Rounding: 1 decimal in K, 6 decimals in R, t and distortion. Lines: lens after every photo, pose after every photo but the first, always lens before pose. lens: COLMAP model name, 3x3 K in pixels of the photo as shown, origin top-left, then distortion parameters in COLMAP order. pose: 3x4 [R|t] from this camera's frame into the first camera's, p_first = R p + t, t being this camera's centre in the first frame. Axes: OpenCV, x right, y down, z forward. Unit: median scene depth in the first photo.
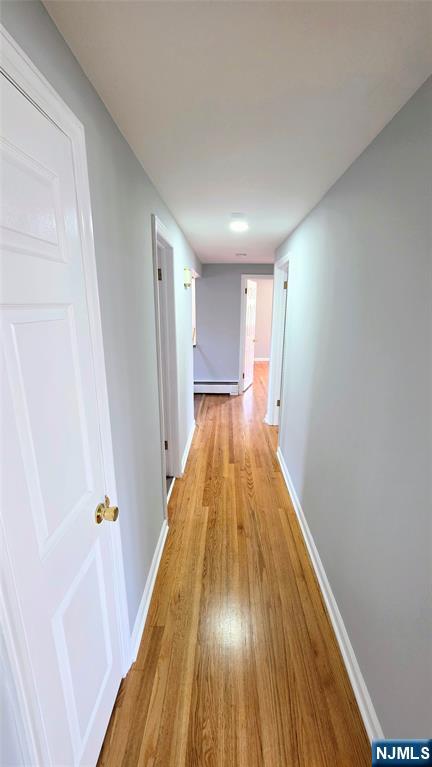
lens RADIAL K [[306.1, 0, 216.0], [0, 306.1, 383.5], [0, 0, 1]] dist [0.000002, 0.000014]
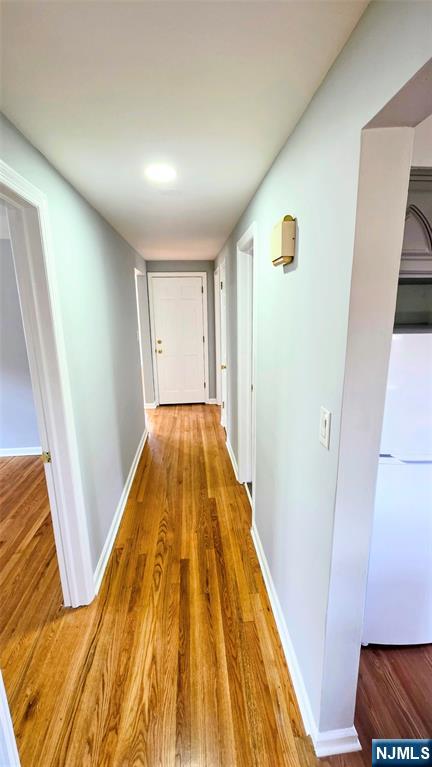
lens RADIAL K [[306.1, 0, 216.0], [0, 306.1, 383.5], [0, 0, 1]] dist [0.000002, 0.000014]
pose [[-0.992320, 0.039992, -0.117058, 0.048752], [-0.022497, 0.872171, 0.488683, -0.379162], [0.121638, 0.487564, -0.864573, 1.434119]]
